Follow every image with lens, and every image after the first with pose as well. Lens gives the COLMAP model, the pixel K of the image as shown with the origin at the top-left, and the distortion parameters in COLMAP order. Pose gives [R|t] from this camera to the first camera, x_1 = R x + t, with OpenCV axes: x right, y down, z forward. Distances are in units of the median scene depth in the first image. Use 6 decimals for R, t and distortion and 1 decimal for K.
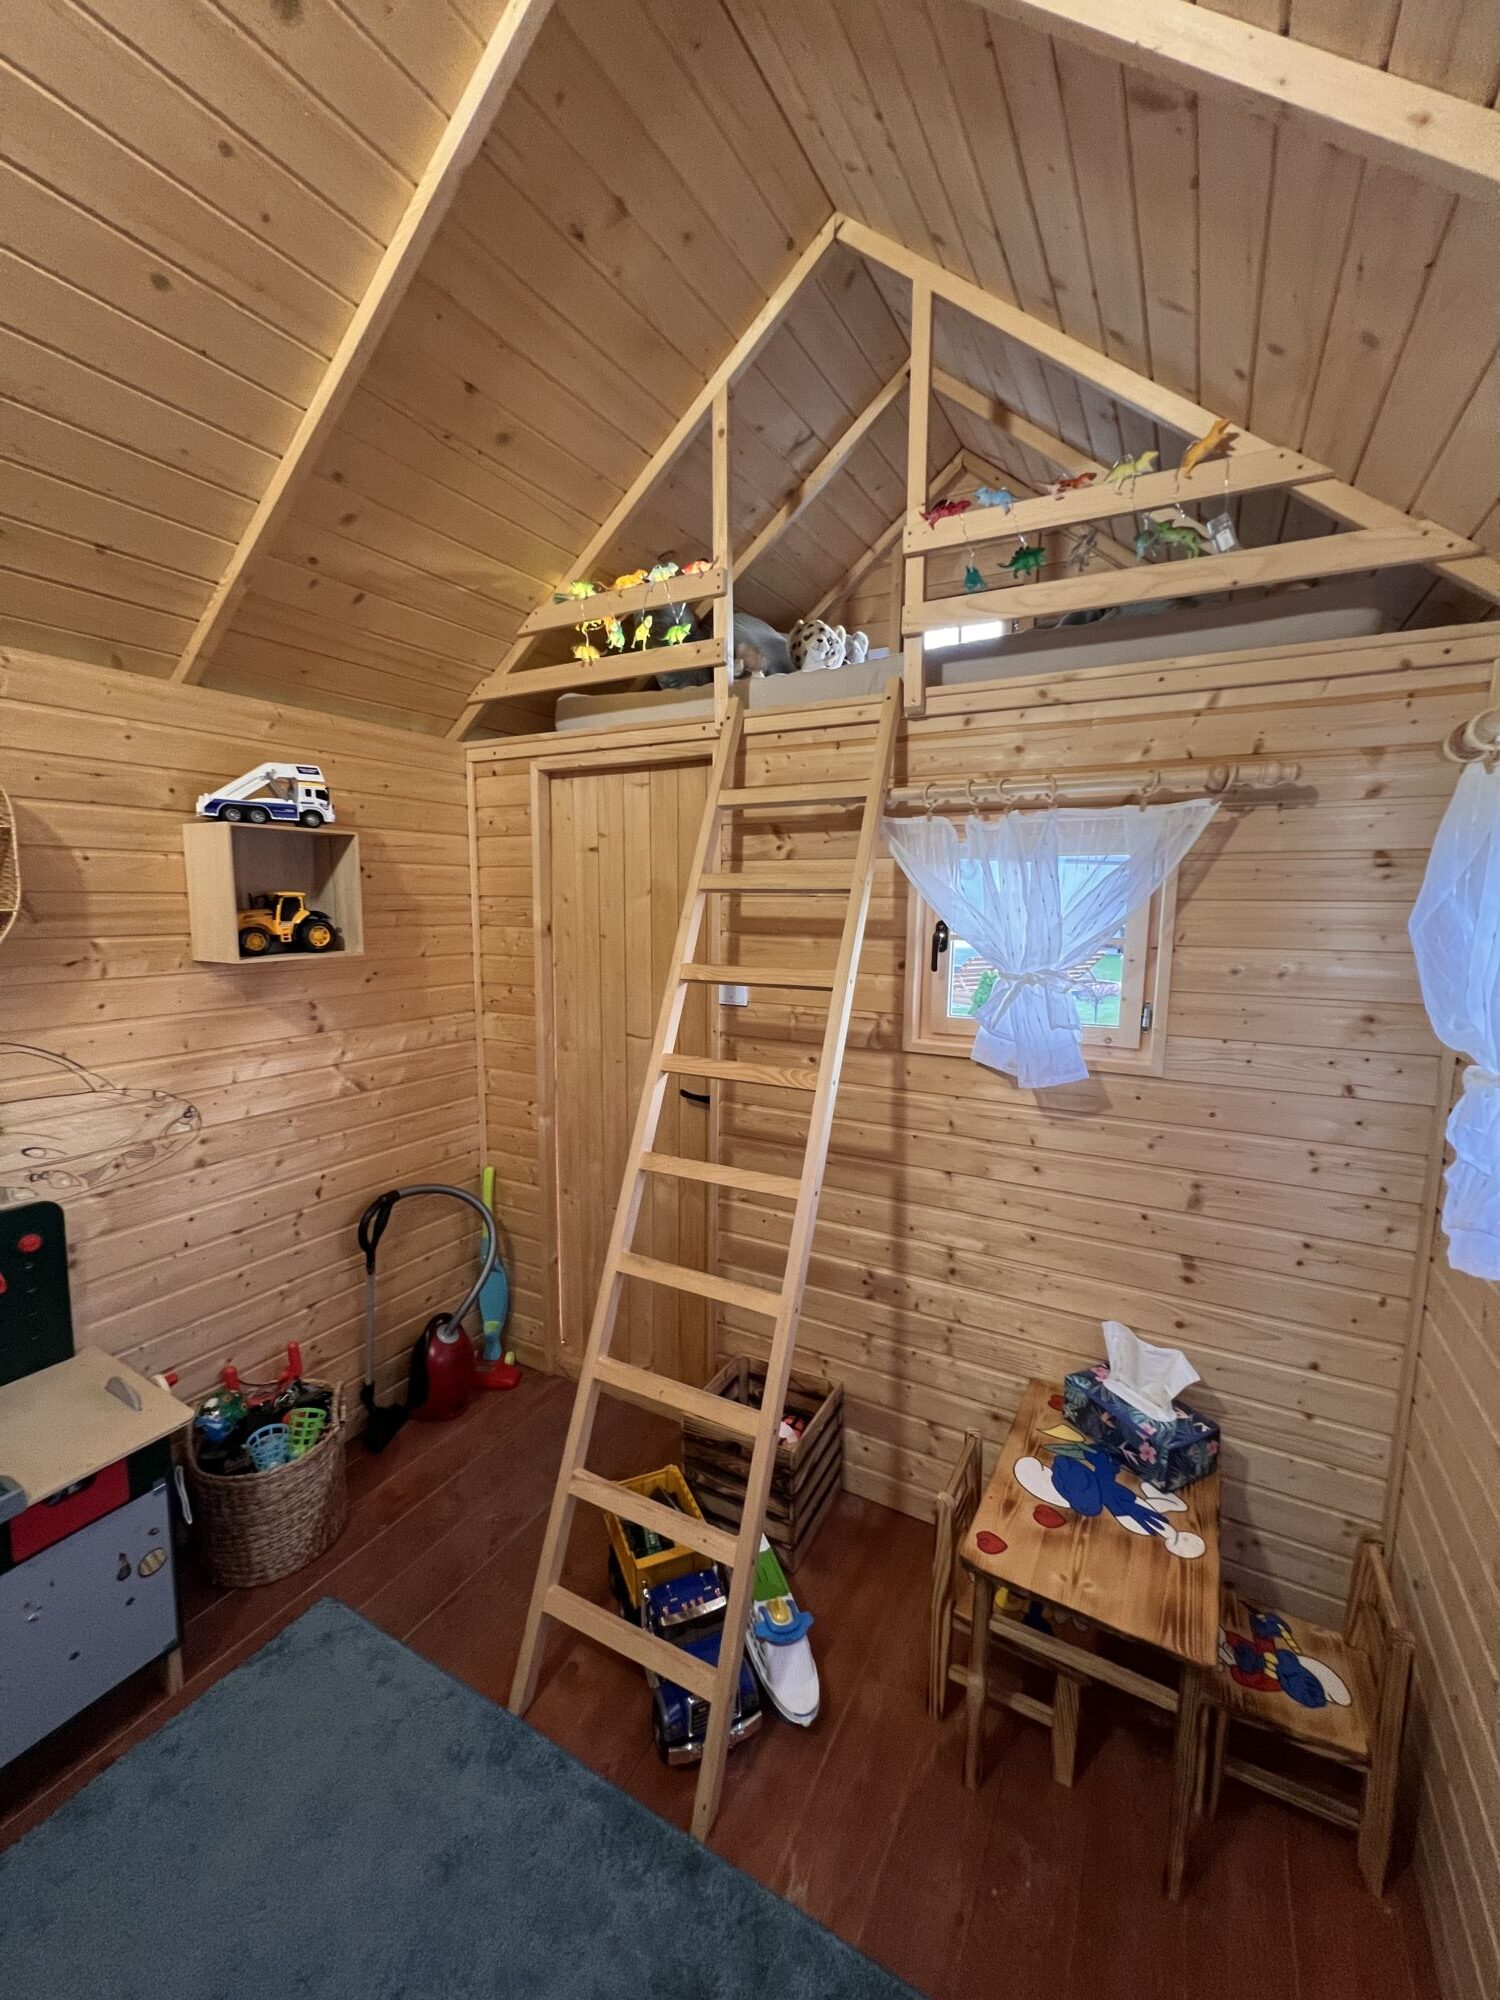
lens RADIAL K [[796.5, 0, 743.6], [0, 796.5, 1001.8], [0, 0, 1]] dist [0.000514, 0.000306]
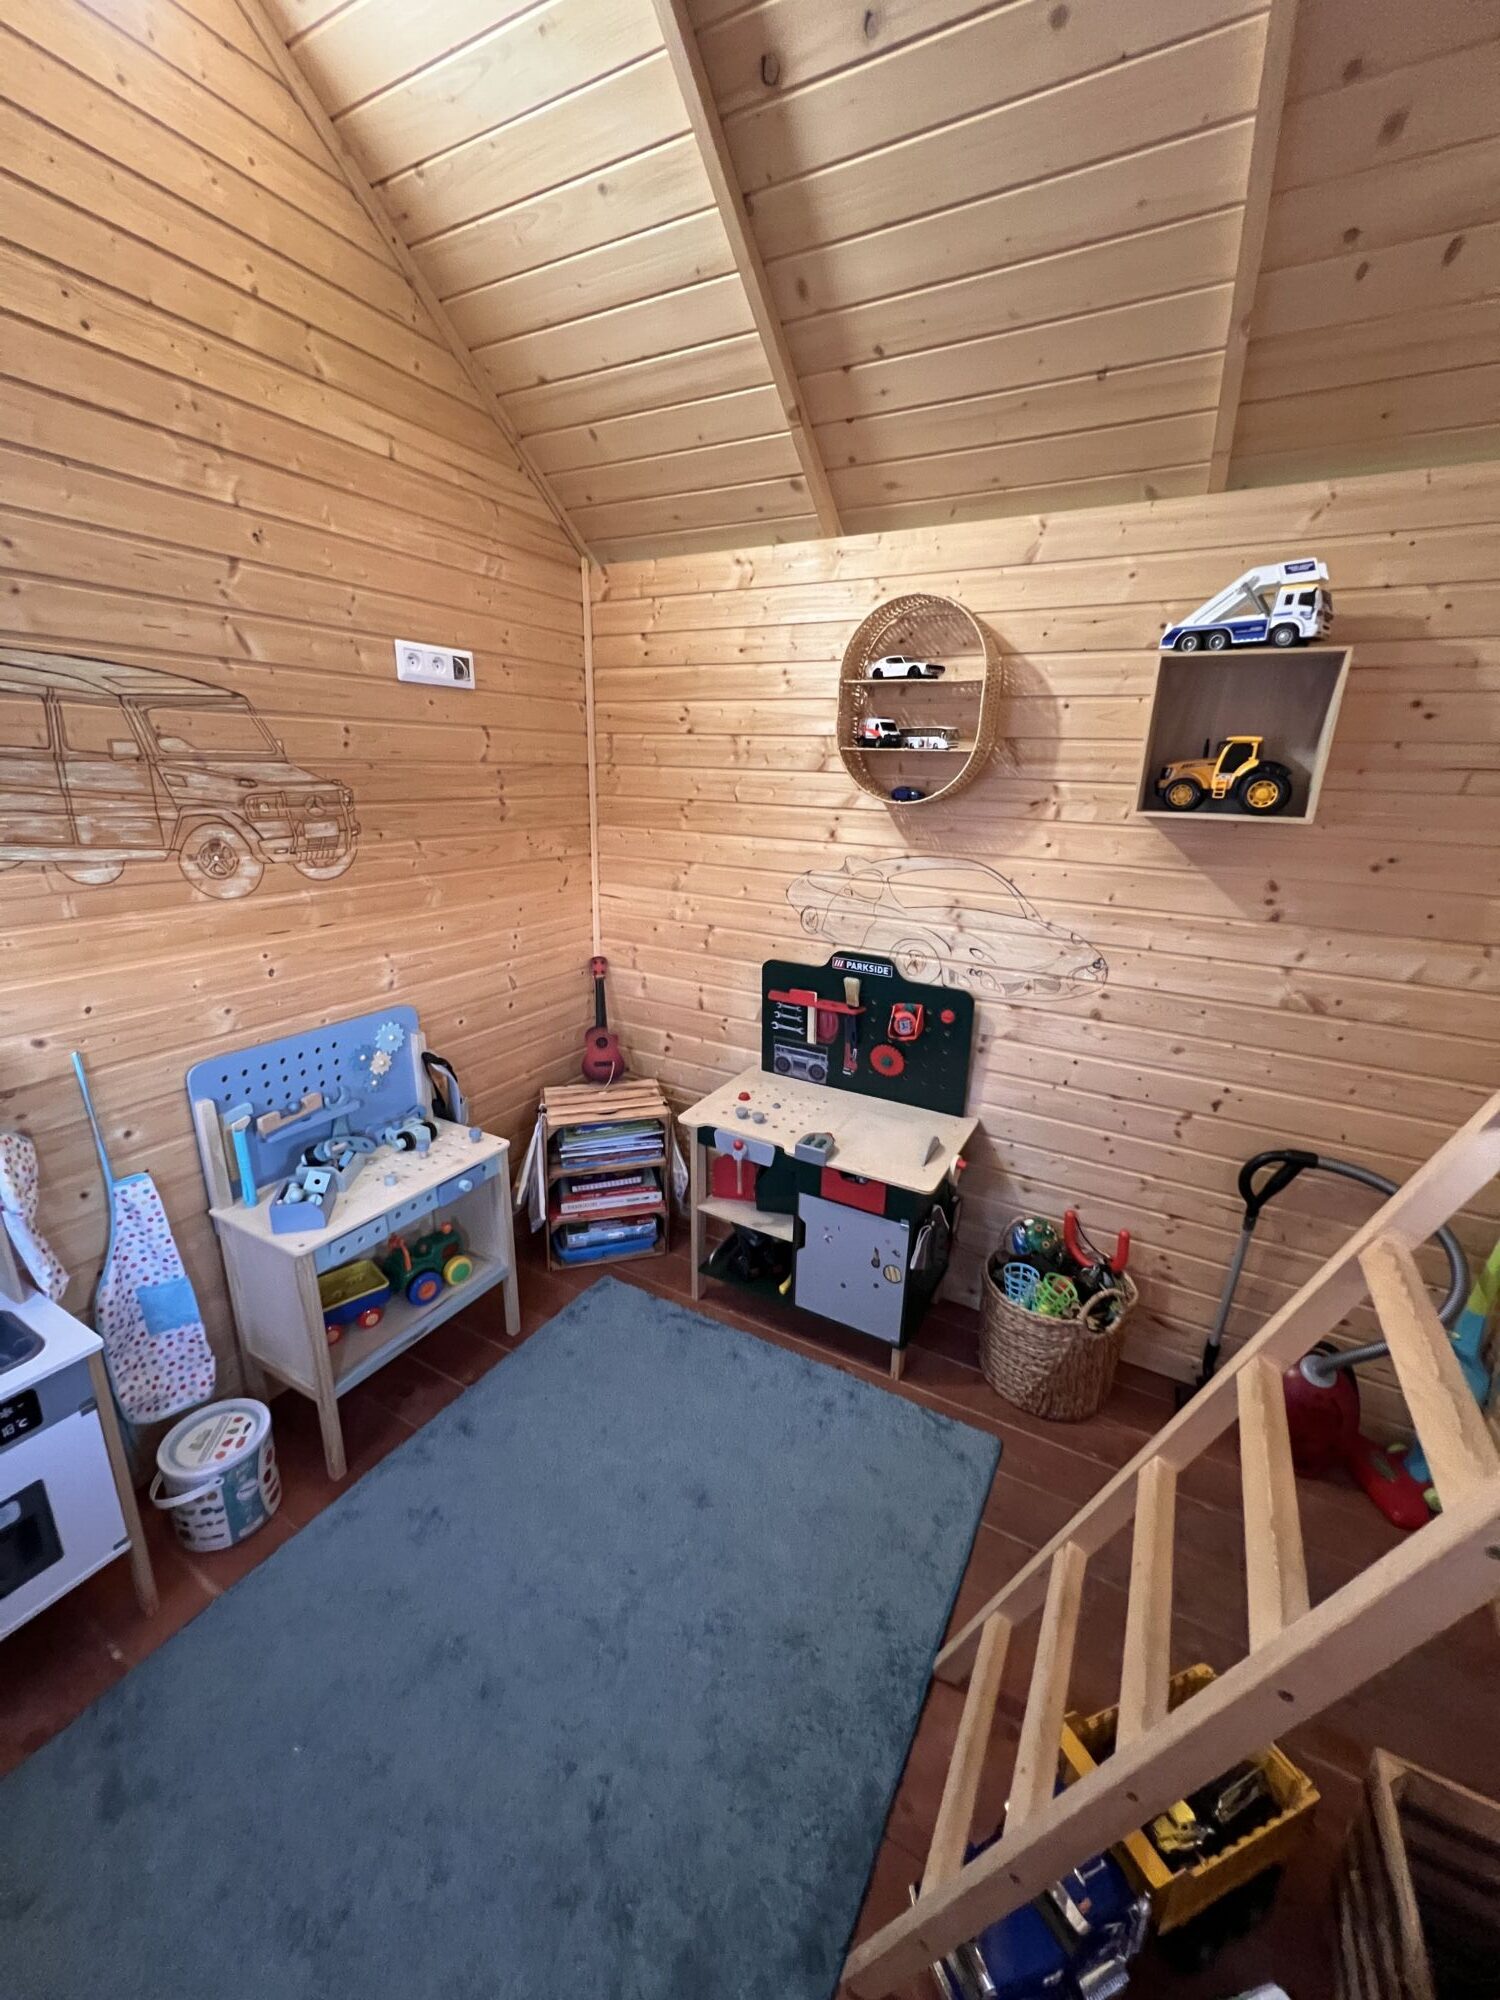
lens RADIAL K [[796.5, 0, 743.6], [0, 796.5, 1001.8], [0, 0, 1]] dist [0.000514, 0.000306]
pose [[0.000425, 0.281444, -0.959577, 0.231160], [-0.160927, 0.947090, 0.277710, -0.019497], [0.986966, 0.154304, 0.045695, 0.397782]]
